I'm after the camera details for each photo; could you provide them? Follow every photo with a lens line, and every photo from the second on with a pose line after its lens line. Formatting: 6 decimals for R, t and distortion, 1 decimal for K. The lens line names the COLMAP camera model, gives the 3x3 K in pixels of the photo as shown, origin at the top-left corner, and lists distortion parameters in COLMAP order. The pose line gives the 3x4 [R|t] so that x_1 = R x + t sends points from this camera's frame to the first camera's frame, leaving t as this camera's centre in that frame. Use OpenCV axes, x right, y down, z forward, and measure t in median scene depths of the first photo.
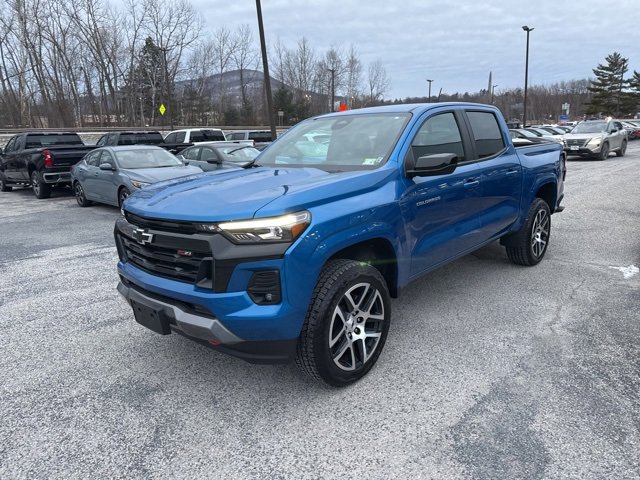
lens RADIAL K [[448.9, 0, 326.5], [0, 448.9, 242.5], [0, 0, 1]] dist [0.036211, -0.040529]
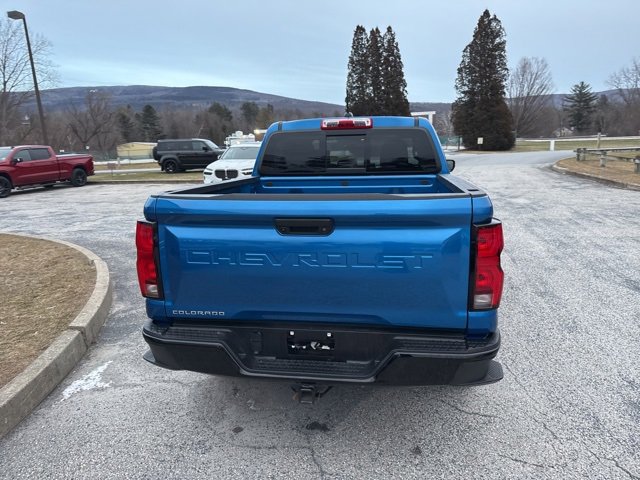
lens RADIAL K [[448.9, 0, 325.0], [0, 448.9, 243.2], [0, 0, 1]] dist [0.036211, -0.040529]
pose [[-0.831131, 0.165116, -0.530997, 0.660076], [-0.078723, 0.910345, 0.406295, -0.381539], [0.550476, 0.379486, -0.743617, 1.506325]]
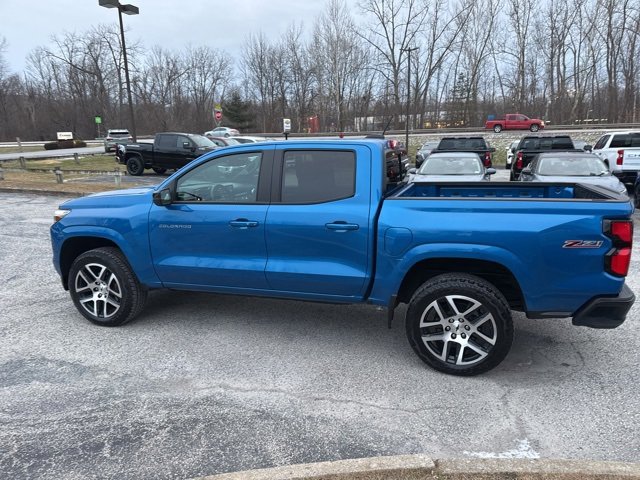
lens RADIAL K [[448.9, 0, 323.8], [0, 448.9, 245.0], [0, 0, 1]] dist [0.036211, -0.040529]
pose [[0.415811, 0.227676, -0.880491, 0.924967], [-0.209489, 0.966100, 0.150882, -0.196202], [0.884995, 0.121715, 0.449410, 0.510361]]
